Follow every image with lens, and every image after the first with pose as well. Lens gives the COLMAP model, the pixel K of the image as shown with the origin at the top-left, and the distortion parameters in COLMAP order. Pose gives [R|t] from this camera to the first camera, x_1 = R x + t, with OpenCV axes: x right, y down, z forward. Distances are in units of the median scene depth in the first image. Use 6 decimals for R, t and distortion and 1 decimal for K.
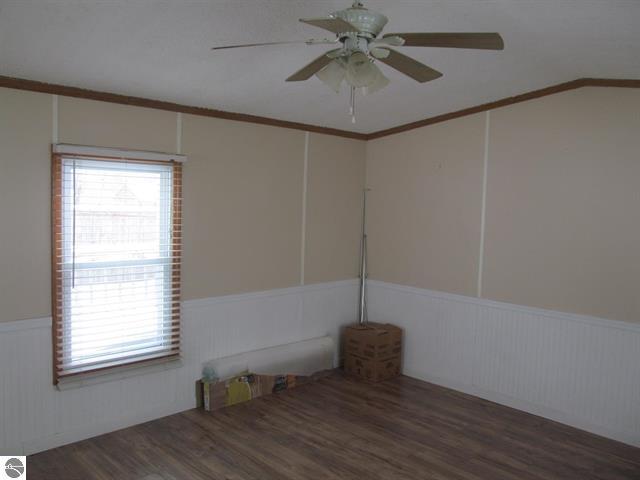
lens RADIAL K [[458.5, 0, 320.0], [0, 458.5, 240.0], [0, 0, 1]] dist [-0.036222, 0.002453]
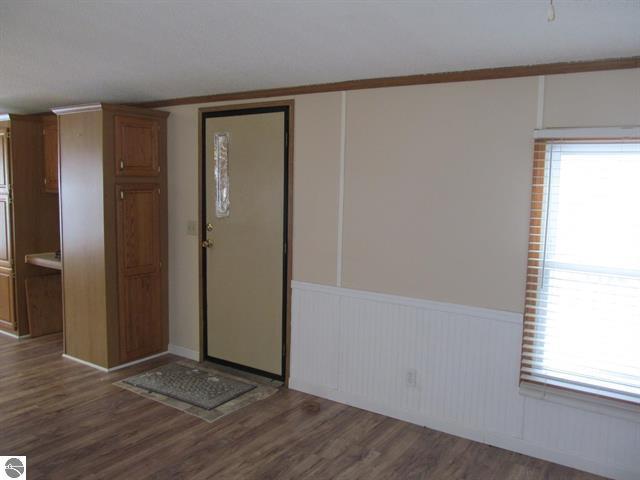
lens RADIAL K [[530.5, 0, 320.0], [0, 530.5, 240.0], [0, 0, 1]] dist [-0.064491, 0.045549]
pose [[0.297219, 0.086354, -0.950896, 0.295665], [-0.089298, 0.994051, 0.062362, -0.013920], [0.950624, 0.066378, 0.303162, 0.249116]]
